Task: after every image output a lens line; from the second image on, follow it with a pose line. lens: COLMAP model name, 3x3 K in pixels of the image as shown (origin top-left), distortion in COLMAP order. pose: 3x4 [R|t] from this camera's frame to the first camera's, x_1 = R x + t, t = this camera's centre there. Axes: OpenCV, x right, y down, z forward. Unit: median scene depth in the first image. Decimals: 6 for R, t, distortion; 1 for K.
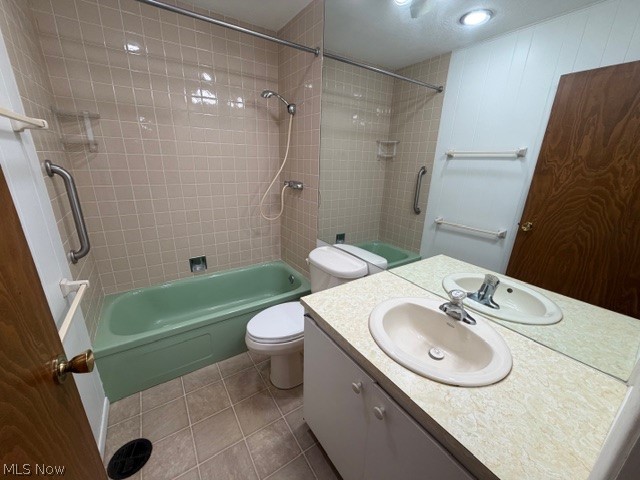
lens RADIAL K [[254.3, 0, 317.9], [0, 254.3, 239.6], [0, 0, 1]] dist [0.000767, -0.000009]
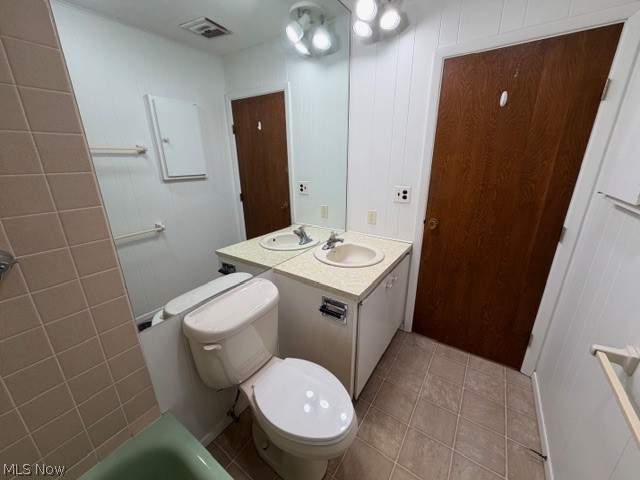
lens RADIAL K [[254.3, 0, 317.9], [0, 254.3, 239.6], [0, 0, 1]] dist [0.000767, -0.000009]
pose [[-0.369609, -0.309301, 0.876197, -0.667439], [0.275155, 0.864246, 0.421152, -0.358478], [-0.887513, 0.396751, -0.234327, 1.022254]]
